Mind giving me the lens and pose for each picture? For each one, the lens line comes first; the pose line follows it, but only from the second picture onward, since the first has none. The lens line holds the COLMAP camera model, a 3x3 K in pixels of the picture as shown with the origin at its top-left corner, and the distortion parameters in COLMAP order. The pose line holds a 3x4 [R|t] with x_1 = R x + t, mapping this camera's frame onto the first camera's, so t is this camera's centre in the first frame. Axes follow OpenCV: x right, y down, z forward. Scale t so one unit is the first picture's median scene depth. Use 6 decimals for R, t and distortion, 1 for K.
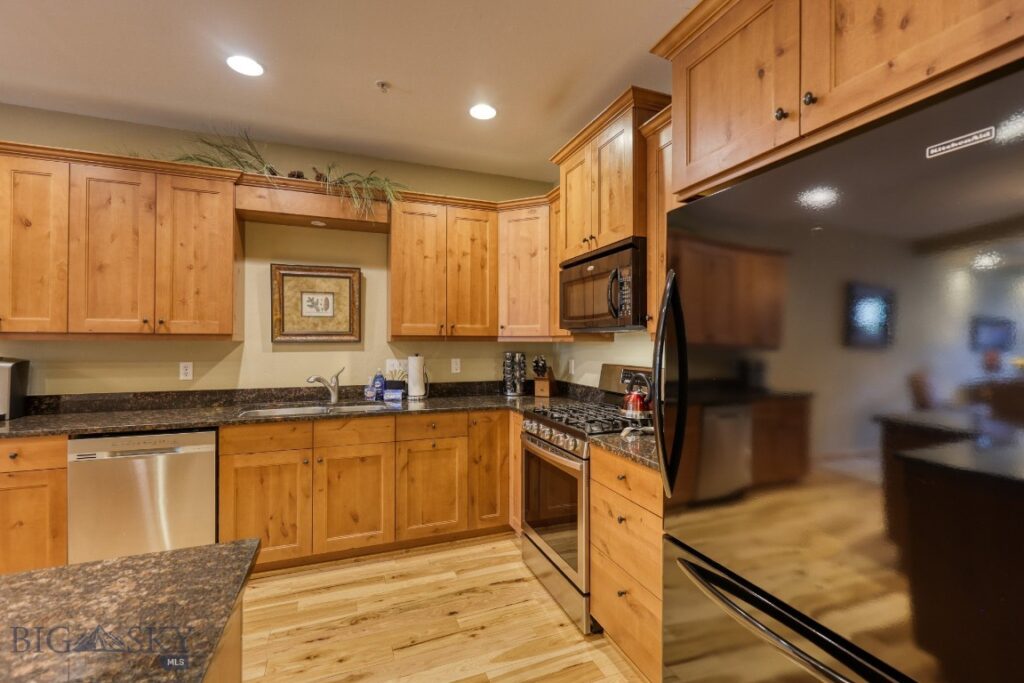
lens RADIAL K [[443.1, 0, 515.1], [0, 443.1, 342.1], [0, 0, 1]] dist [-0.001876, 0.000113]
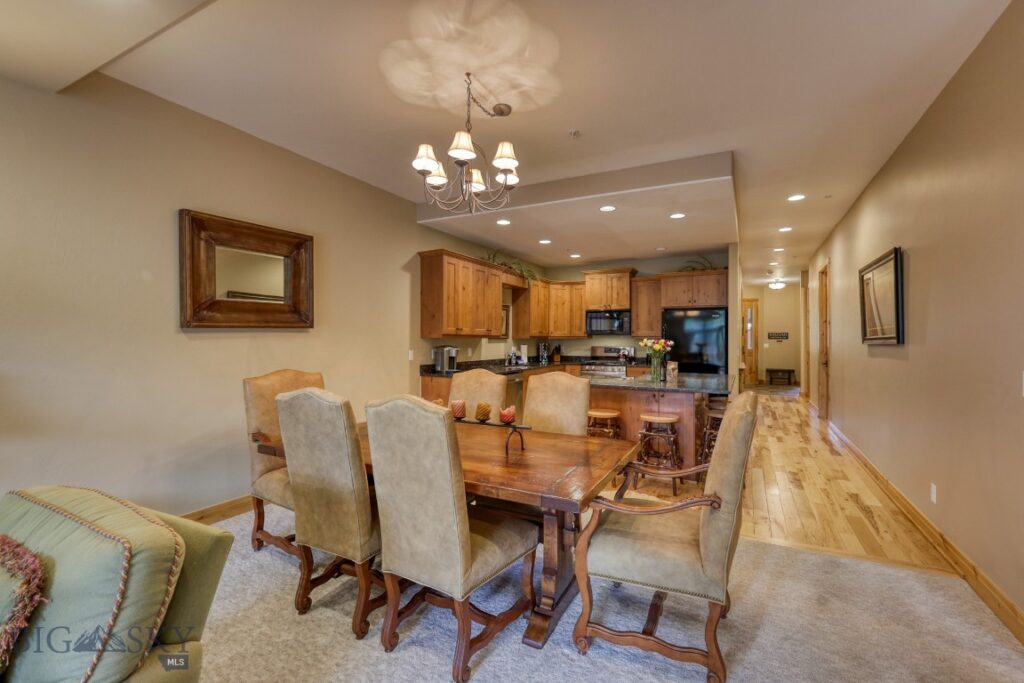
lens RADIAL K [[443.1, 0, 508.0], [0, 443.1, 336.7], [0, 0, 1]] dist [-0.001876, 0.000113]
pose [[0.763735, 0.005833, 0.645504, -1.850607], [-0.001862, 0.999975, -0.006833, 0.005693], [-0.645528, 0.004017, 0.763726, -0.720536]]
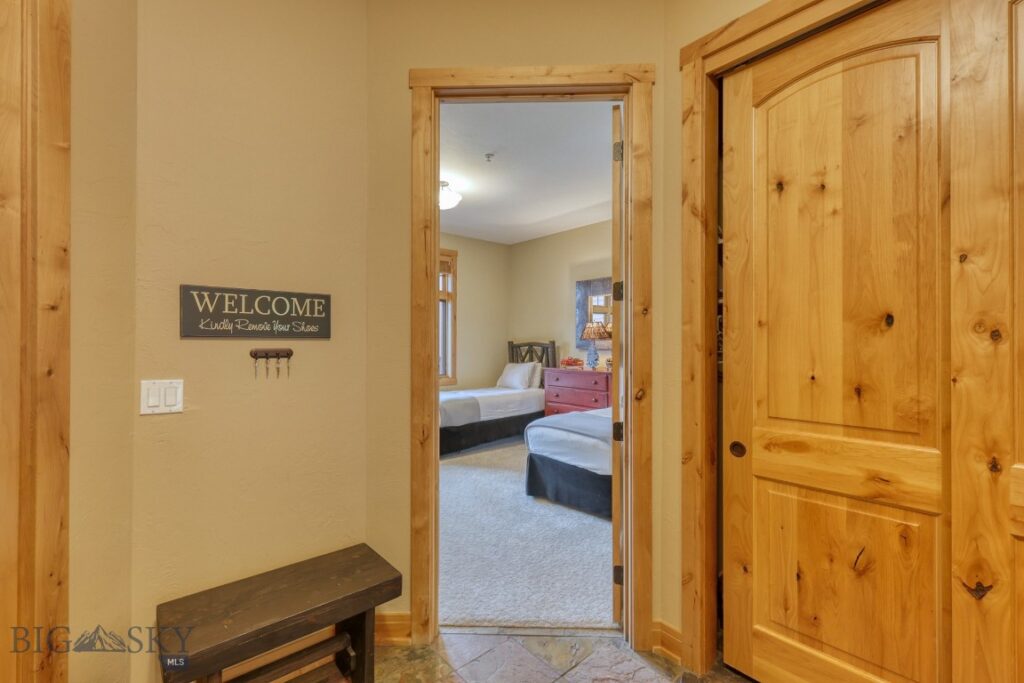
lens RADIAL K [[443.1, 0, 515.4], [0, 443.1, 342.0], [0, 0, 1]] dist [-0.001876, 0.000113]
pose [[-0.341396, 0.001618, 0.939918, 2.131258], [-0.000679, 0.999998, -0.001968, 0.000527], [-0.939919, -0.001310, -0.341394, 0.703438]]
